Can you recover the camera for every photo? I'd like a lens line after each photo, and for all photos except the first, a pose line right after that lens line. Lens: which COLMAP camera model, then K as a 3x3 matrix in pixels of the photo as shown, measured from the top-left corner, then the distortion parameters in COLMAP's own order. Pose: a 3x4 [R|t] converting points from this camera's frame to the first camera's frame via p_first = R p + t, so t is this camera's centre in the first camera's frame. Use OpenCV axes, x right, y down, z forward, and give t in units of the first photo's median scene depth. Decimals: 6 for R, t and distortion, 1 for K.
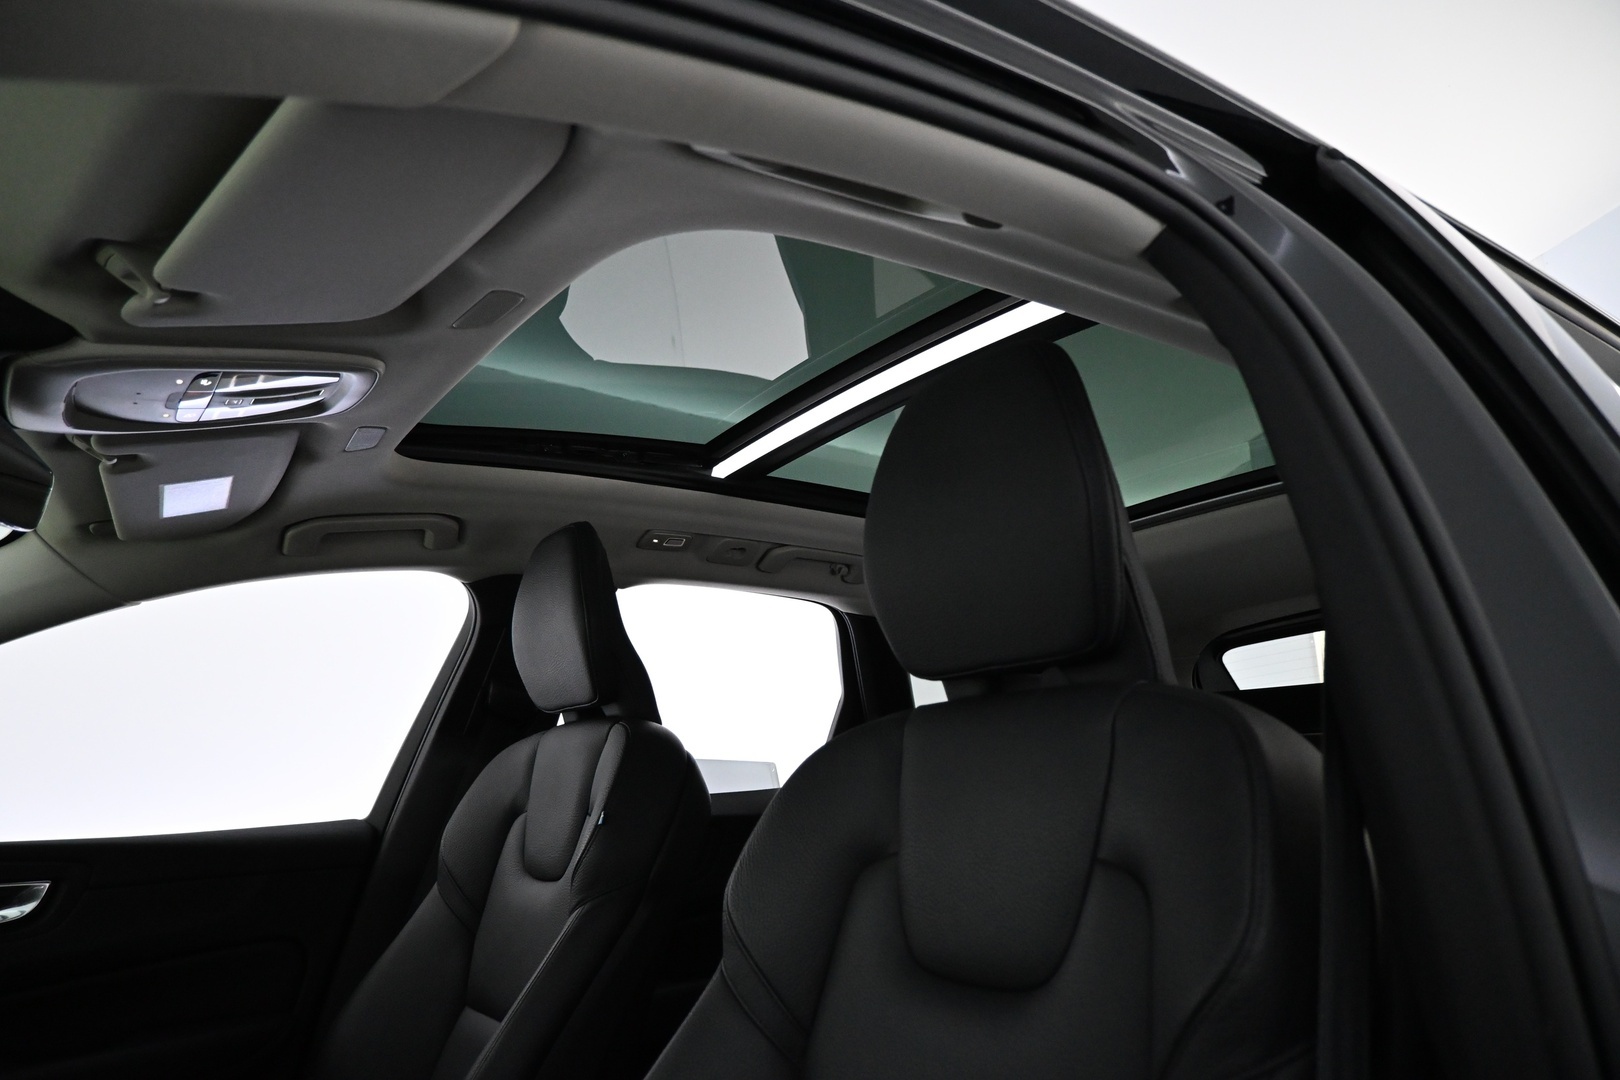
lens RADIAL K [[1120.4, 0, 807.9], [0, 1120.4, 540.8], [0, 0, 1]] dist [0.000062, 0.003490]
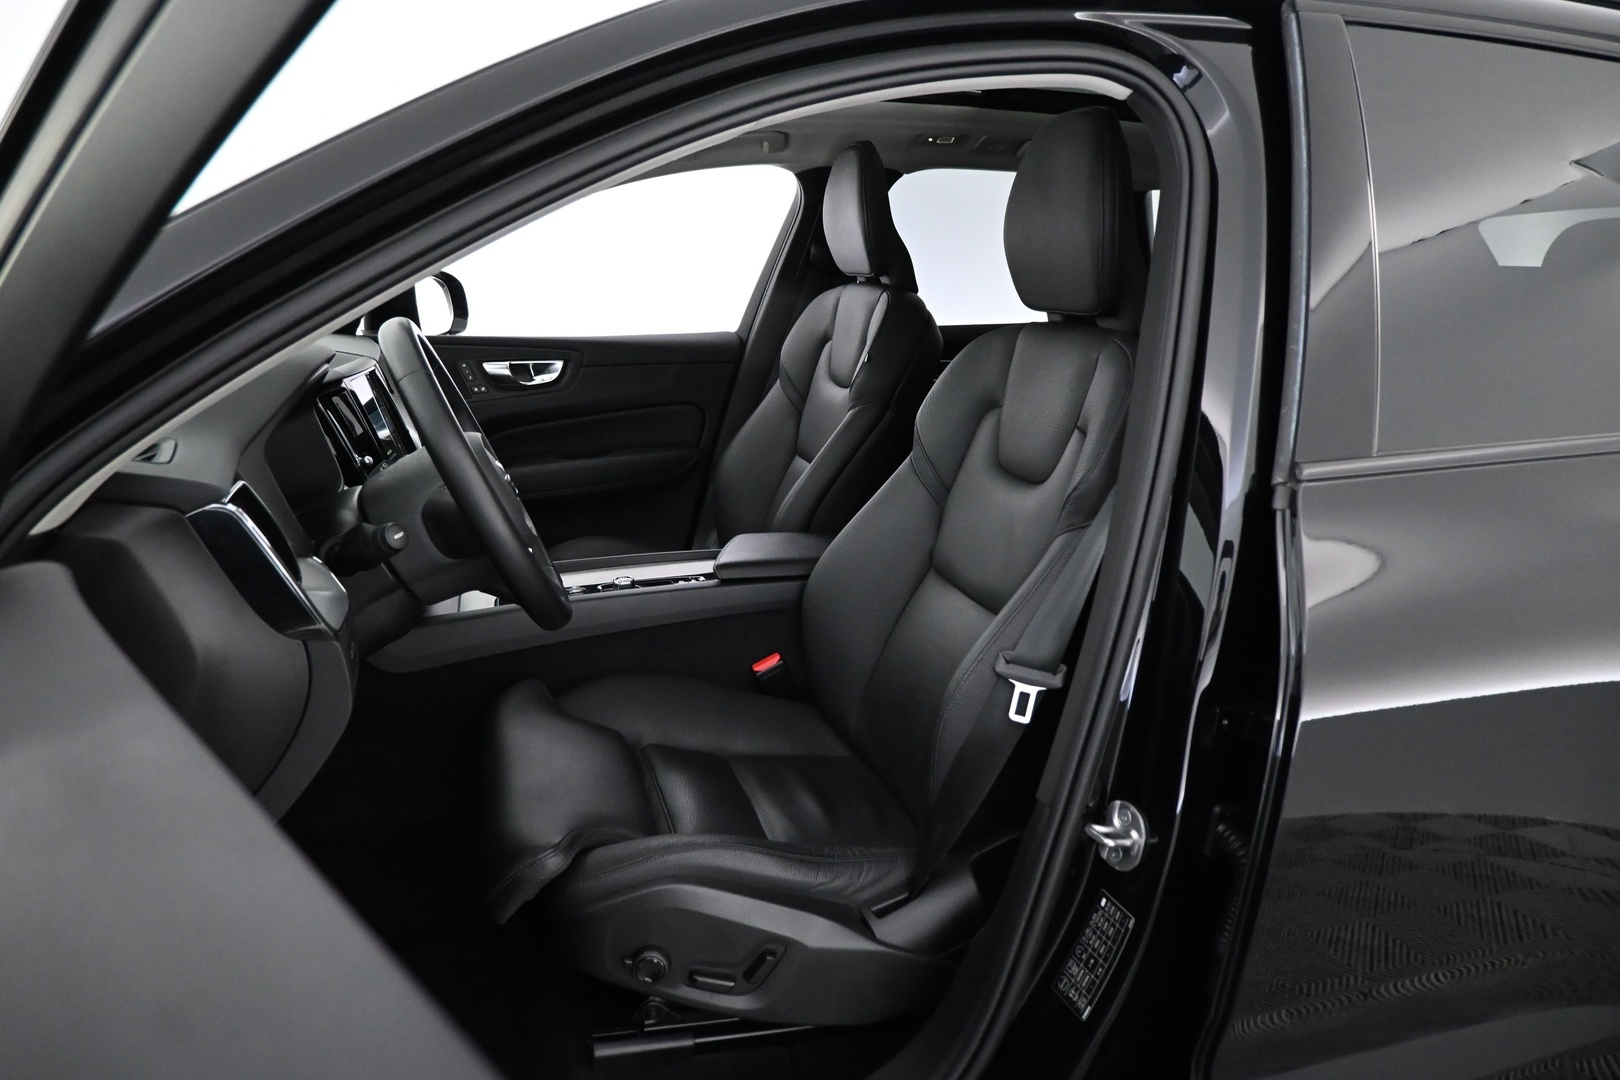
lens RADIAL K [[1120.4, 0, 807.9], [0, 1120.4, 540.8], [0, 0, 1]] dist [0.000062, 0.003490]
pose [[0.948990, 0.122251, -0.290642, 0.186502], [0.021113, 0.895071, 0.445423, -0.186366], [0.314598, -0.428838, 0.846833, -0.398580]]
